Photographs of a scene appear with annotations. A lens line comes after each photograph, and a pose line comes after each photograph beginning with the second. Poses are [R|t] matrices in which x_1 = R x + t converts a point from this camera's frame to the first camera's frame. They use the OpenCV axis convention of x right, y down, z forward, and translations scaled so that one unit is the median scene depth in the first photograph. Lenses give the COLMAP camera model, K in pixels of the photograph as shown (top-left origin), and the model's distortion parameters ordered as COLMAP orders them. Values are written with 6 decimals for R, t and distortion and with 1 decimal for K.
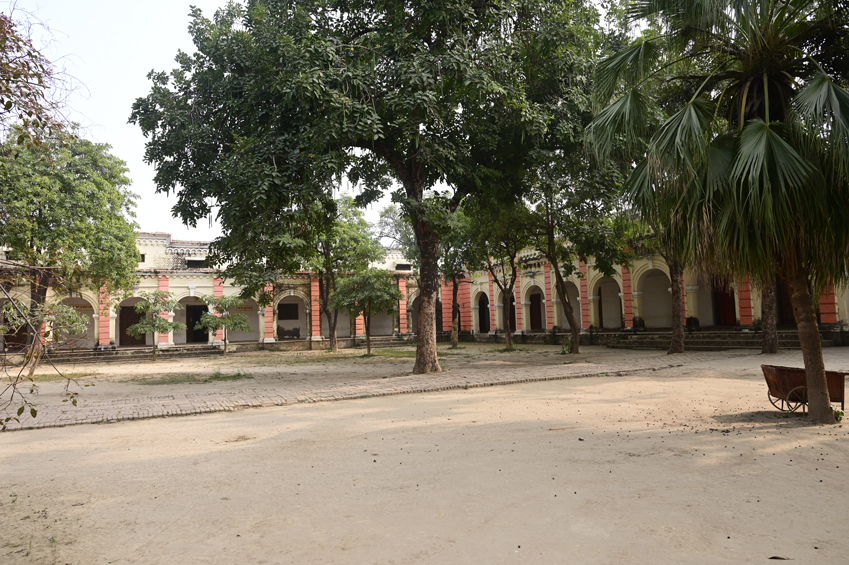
lens RADIAL K [[568.6, 0, 424.5], [0, 568.6, 282.5], [0, 0, 1]] dist [-0.005852, 0.000446]
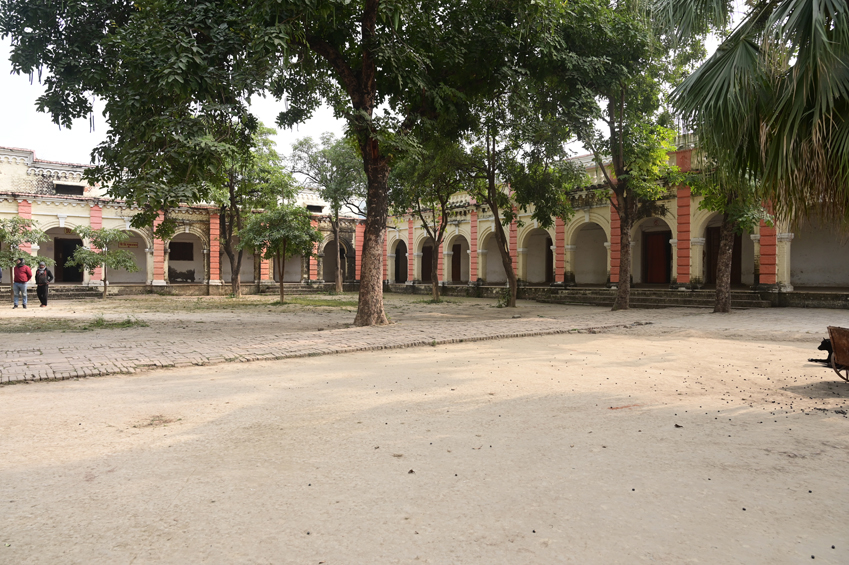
lens RADIAL K [[568.6, 0, 424.5], [0, 568.6, 282.5], [0, 0, 1]] dist [-0.005852, 0.000446]
pose [[0.982221, 0.035007, 0.184435, -0.049978], [-0.050548, 0.995493, 0.080243, 0.016030], [-0.180794, -0.088139, 0.979564, 0.107419]]
